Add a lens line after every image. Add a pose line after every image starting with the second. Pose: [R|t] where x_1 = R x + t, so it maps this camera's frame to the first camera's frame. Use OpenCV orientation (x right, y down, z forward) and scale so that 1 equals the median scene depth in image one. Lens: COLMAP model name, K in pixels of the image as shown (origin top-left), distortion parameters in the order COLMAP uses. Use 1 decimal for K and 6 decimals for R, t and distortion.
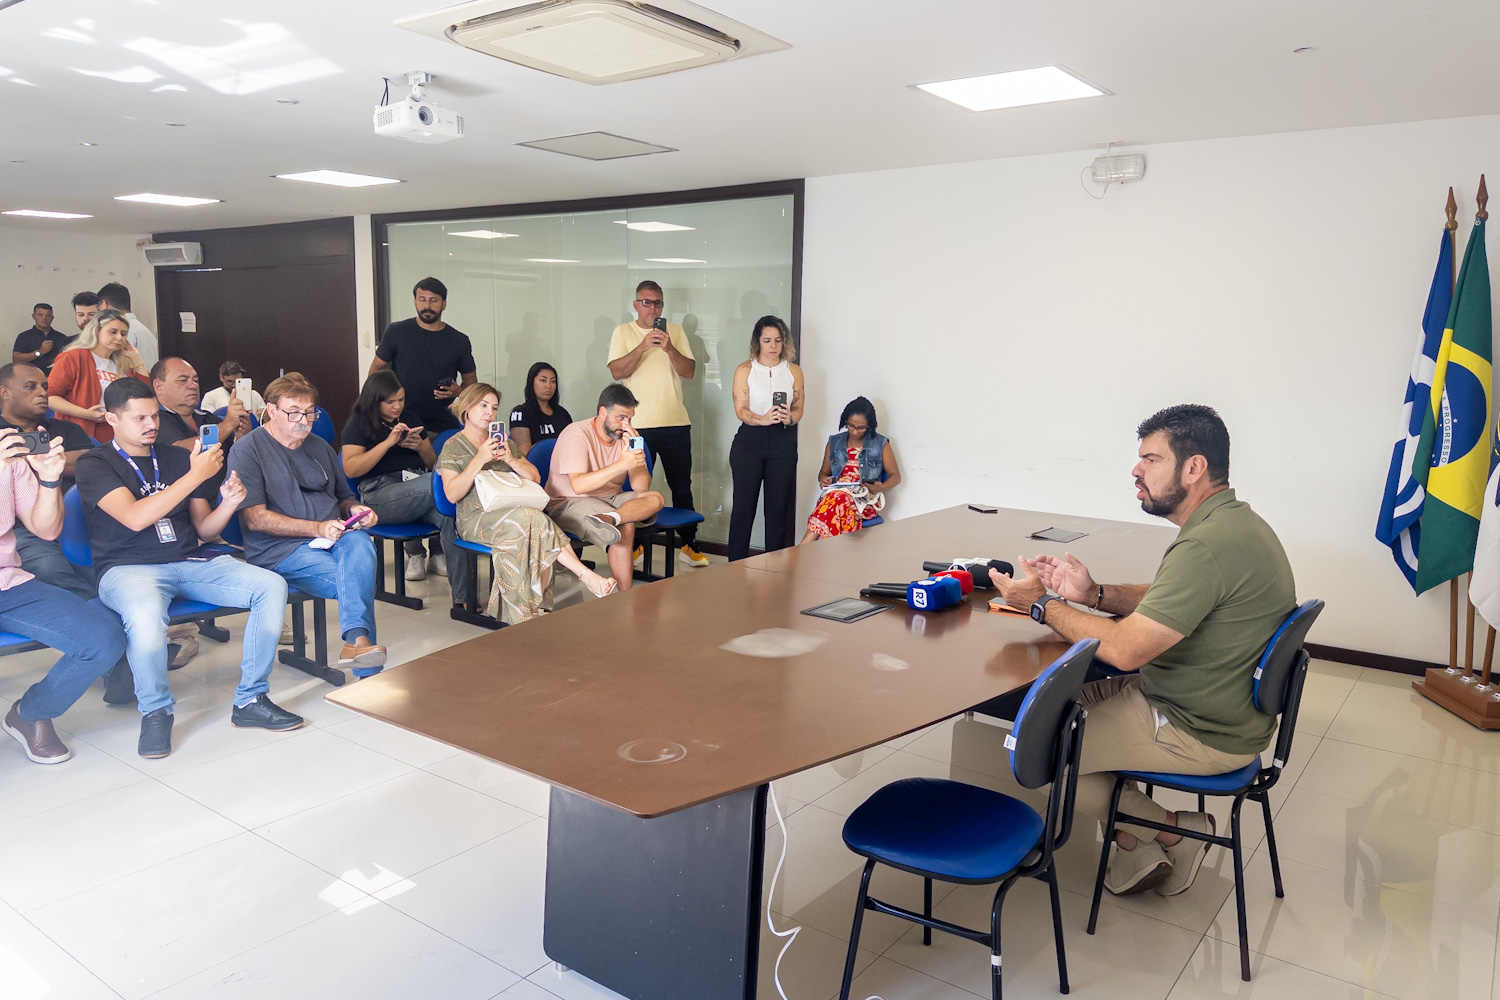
lens RADIAL K [[1019.0, 0, 747.6], [0, 1019.0, 454.0], [0, 0, 1]] dist [0.058345, -0.102104]
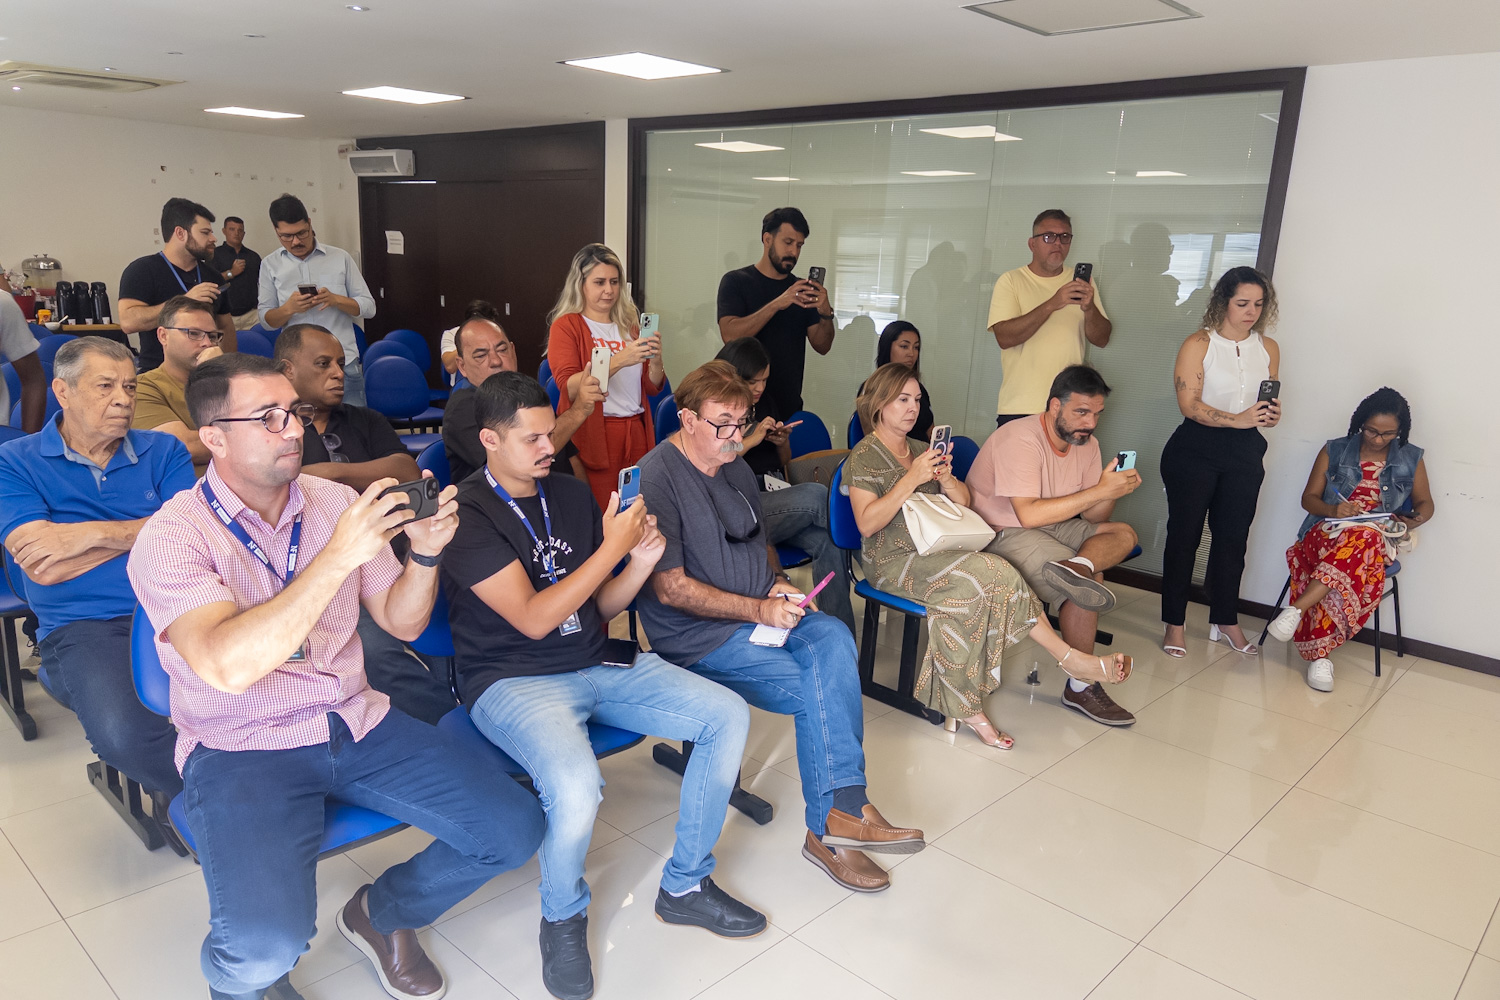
lens RADIAL K [[1050.9, 0, 752.0], [0, 1050.9, 462.3], [0, 0, 1]] dist [0.030267, 0.000519]
pose [[0.992819, 0.047242, -0.109905, -0.289104], [-0.038346, 0.995919, 0.081699, -0.059570], [0.113317, -0.076898, 0.990579, 0.278859]]
